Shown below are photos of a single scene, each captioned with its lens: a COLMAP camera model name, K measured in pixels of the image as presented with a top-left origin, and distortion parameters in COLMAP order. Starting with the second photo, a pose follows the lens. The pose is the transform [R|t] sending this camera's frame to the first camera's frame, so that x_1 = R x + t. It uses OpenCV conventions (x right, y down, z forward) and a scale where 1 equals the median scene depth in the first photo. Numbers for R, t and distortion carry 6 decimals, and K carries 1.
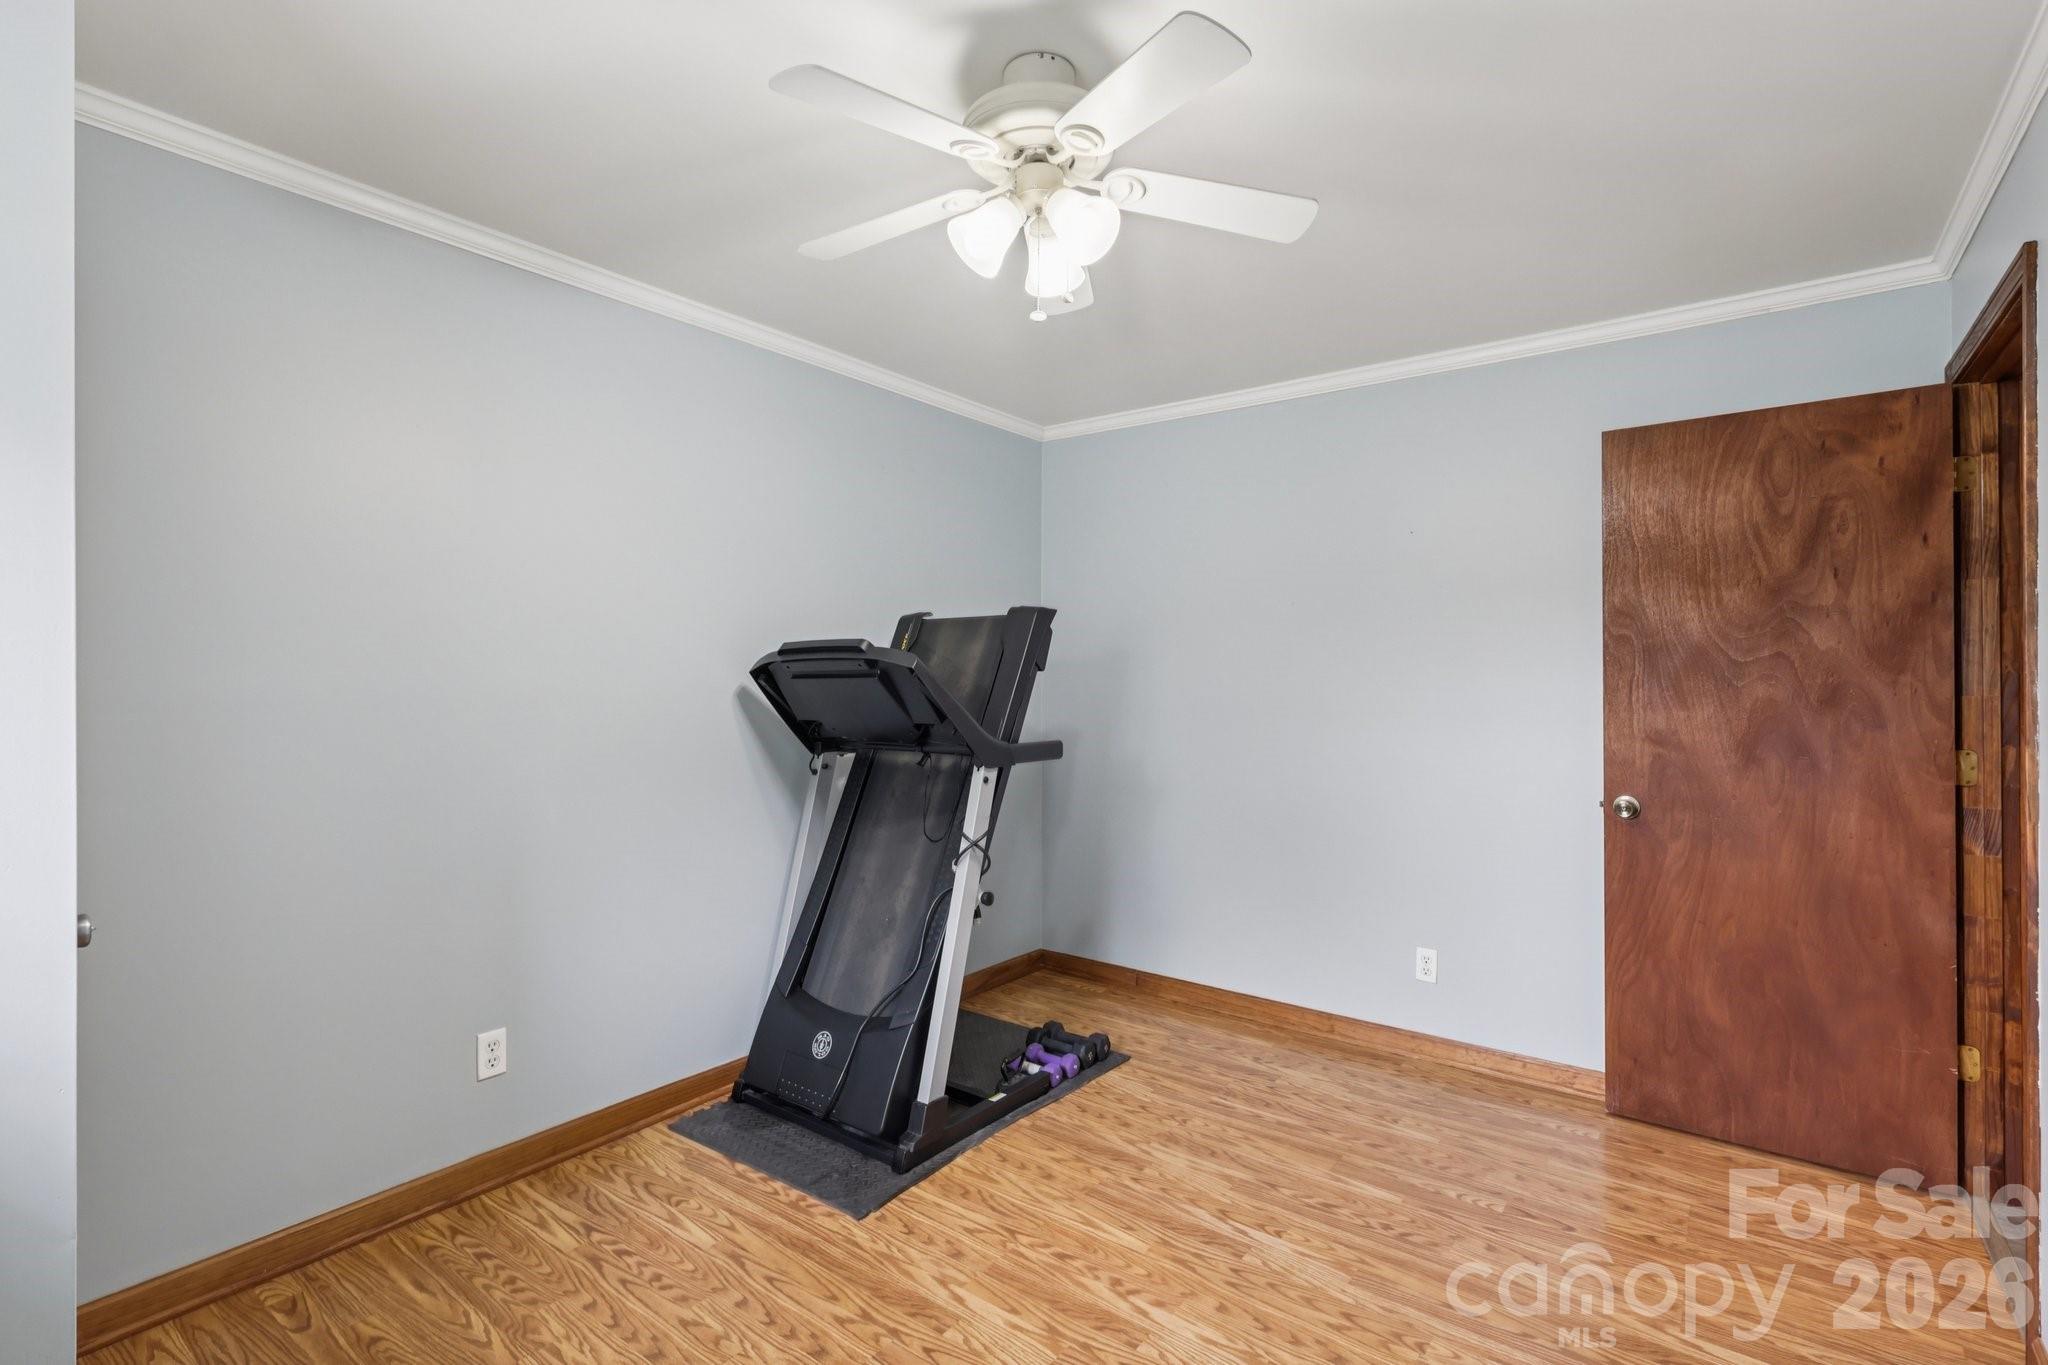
lens RADIAL K [[954.1, 0, 1026.5], [0, 954.1, 673.5], [0, 0, 1]] dist [-0.000552, 0.000576]
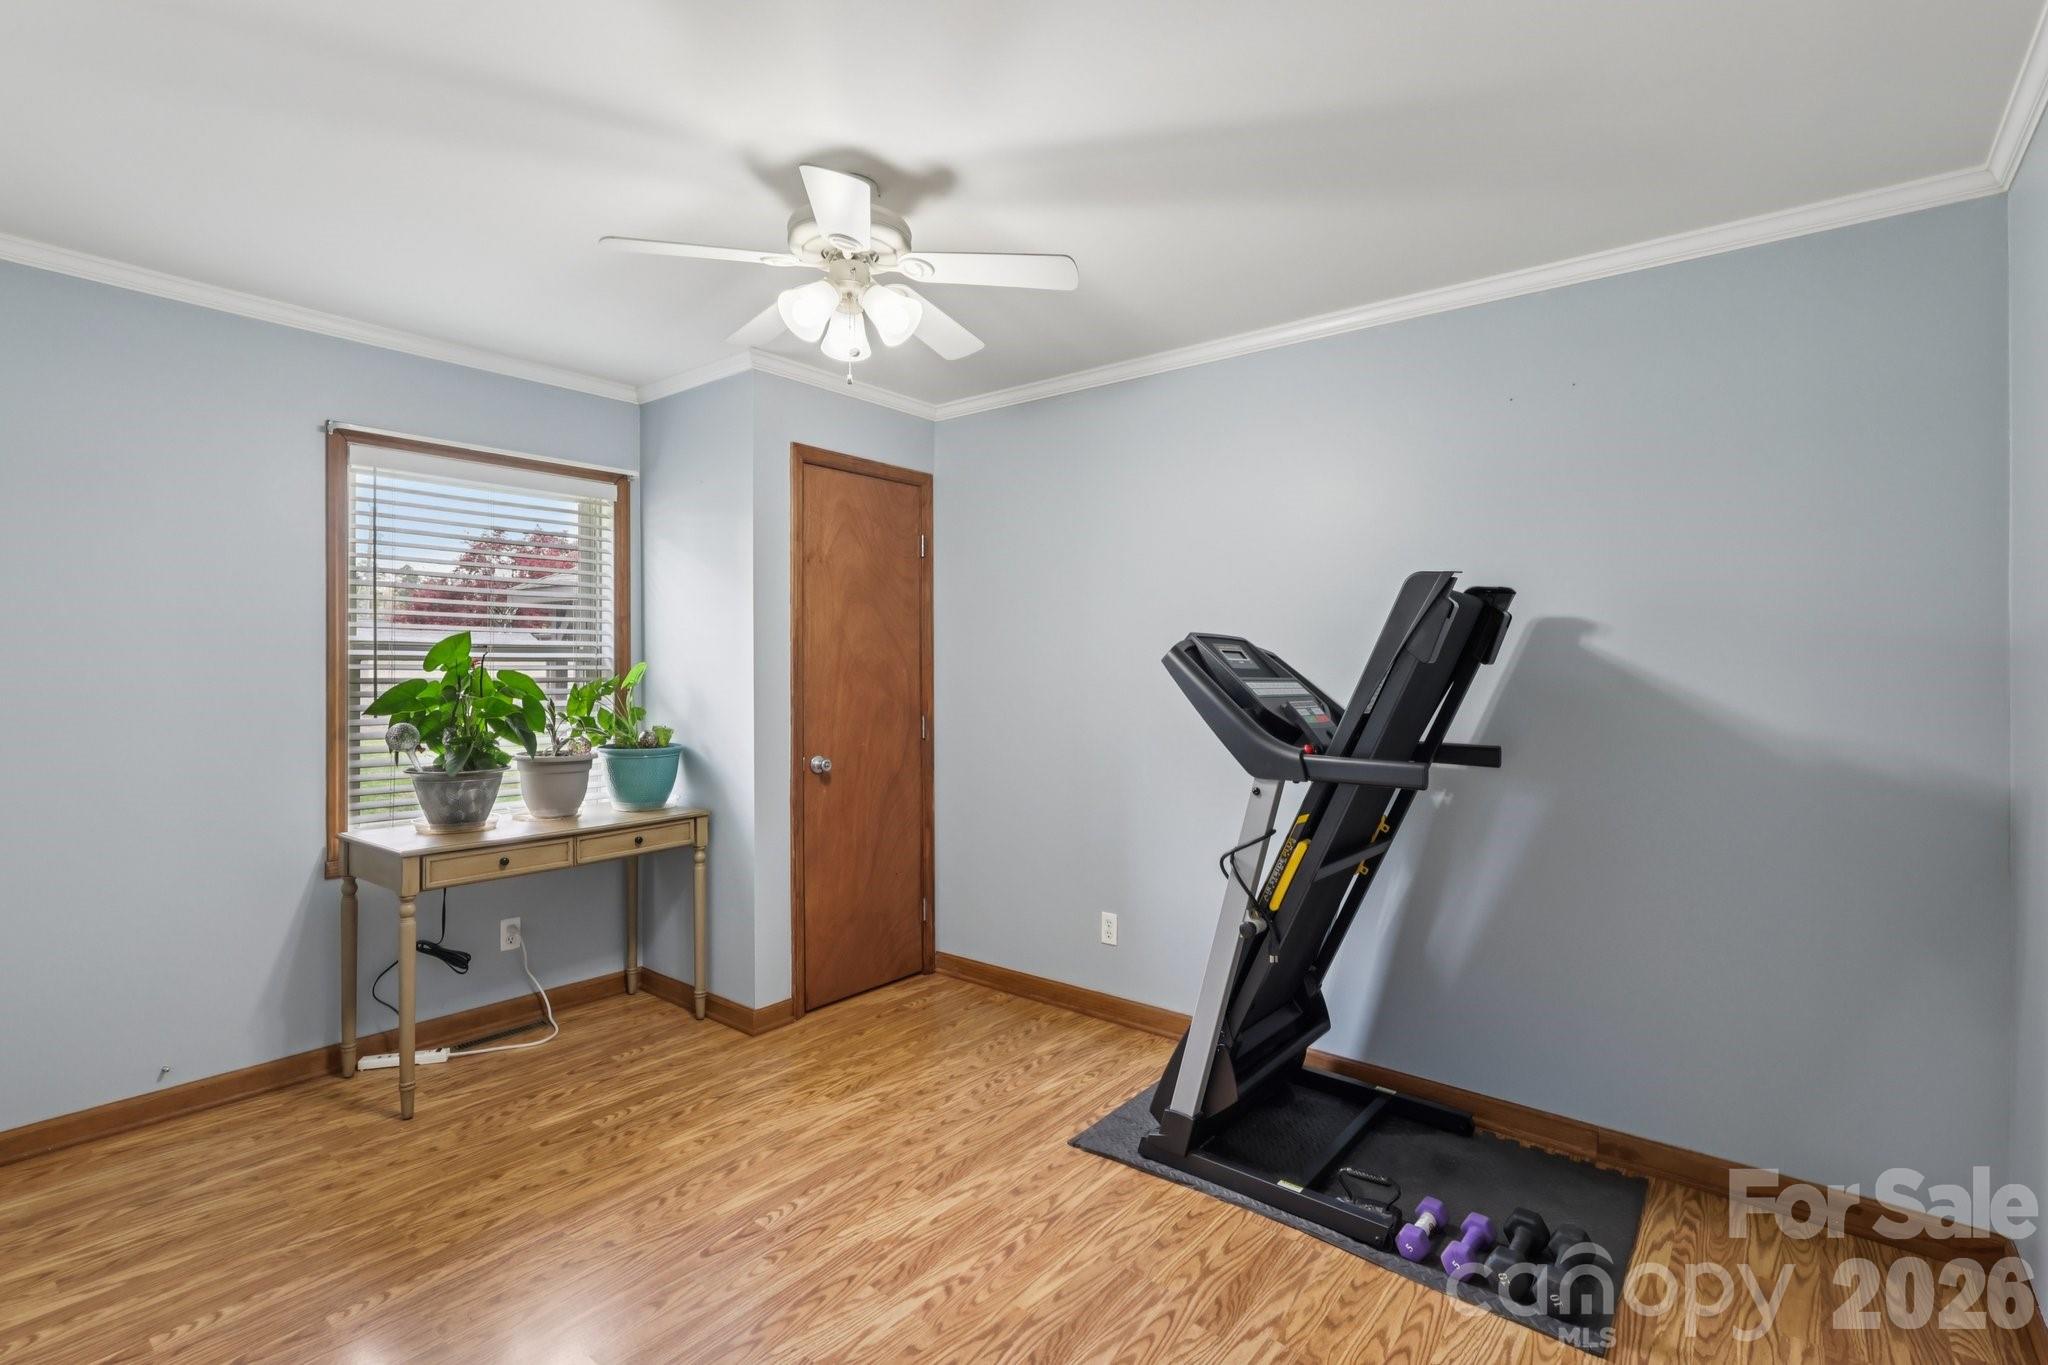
lens RADIAL K [[954.1, 0, 1026.5], [0, 954.1, 673.5], [0, 0, 1]] dist [-0.000552, 0.000576]
pose [[-0.018124, 0.003389, -0.999830, 0.974306], [-0.007961, 0.999962, 0.003534, 0.004450], [0.999804, 0.008024, -0.018096, 0.971101]]
